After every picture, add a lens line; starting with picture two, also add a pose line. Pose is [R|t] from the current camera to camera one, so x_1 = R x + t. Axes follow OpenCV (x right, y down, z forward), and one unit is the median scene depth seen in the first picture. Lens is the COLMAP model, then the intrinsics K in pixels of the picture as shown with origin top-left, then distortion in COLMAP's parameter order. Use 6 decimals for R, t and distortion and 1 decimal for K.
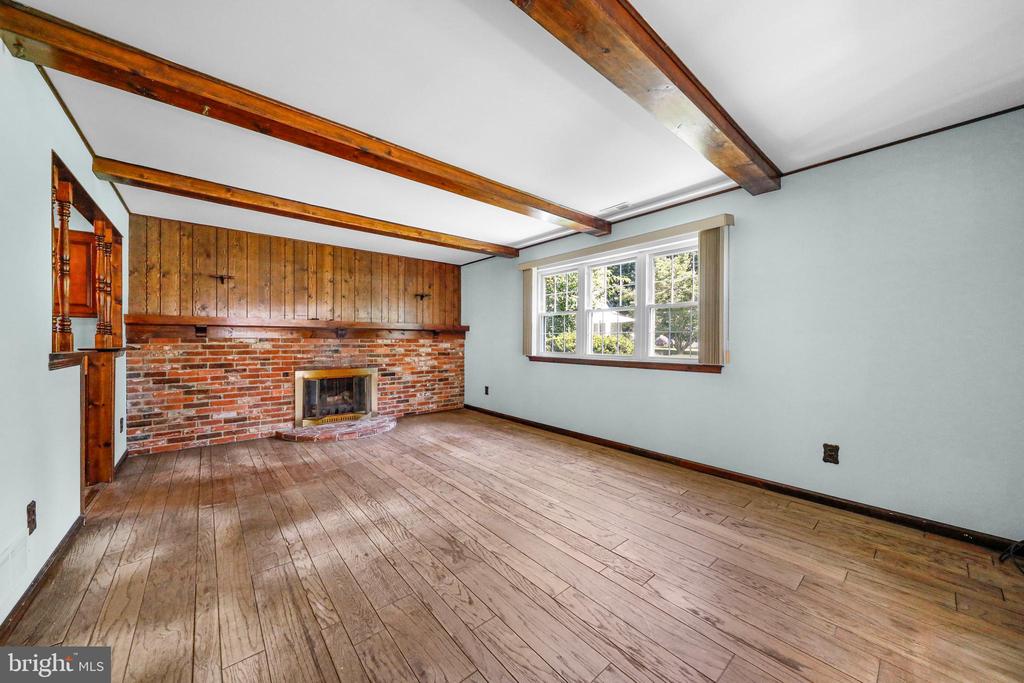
lens RADIAL K [[359.9, 0, 520.2], [0, 359.9, 335.6], [0, 0, 1]] dist [-0.001150, -0.000962]
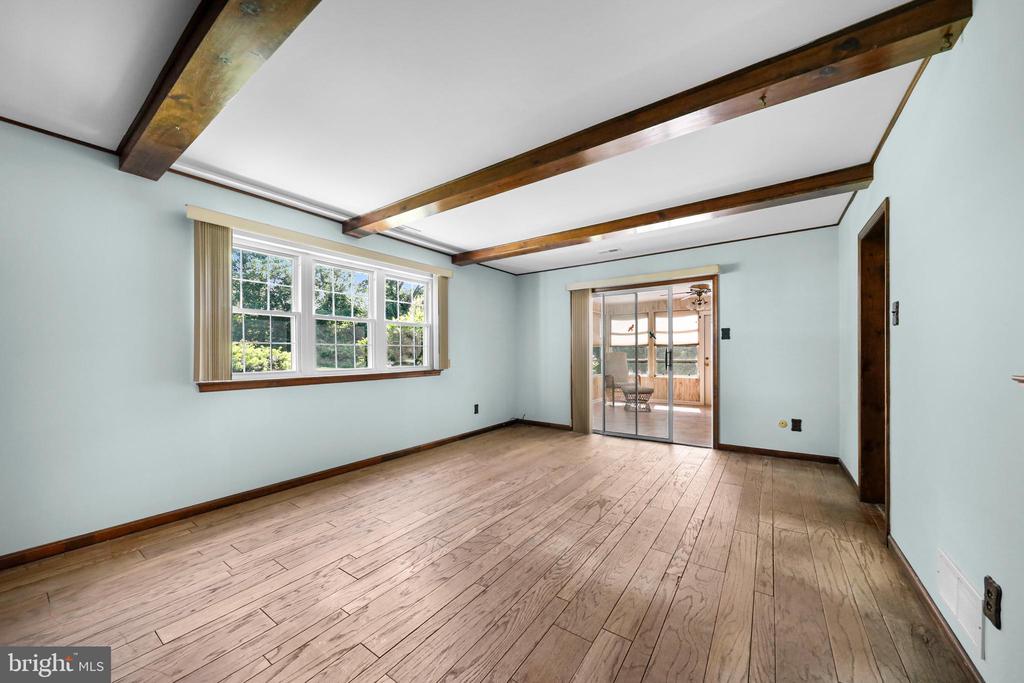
lens RADIAL K [[359.9, 0, 503.3], [0, 359.9, 356.7], [0, 0, 1]] dist [-0.001150, -0.000962]
pose [[-0.216294, -0.010898, 0.976267, -0.925715], [-0.009127, 0.999917, 0.009140, 0.012259], [-0.976286, -0.006933, -0.216375, 1.057954]]
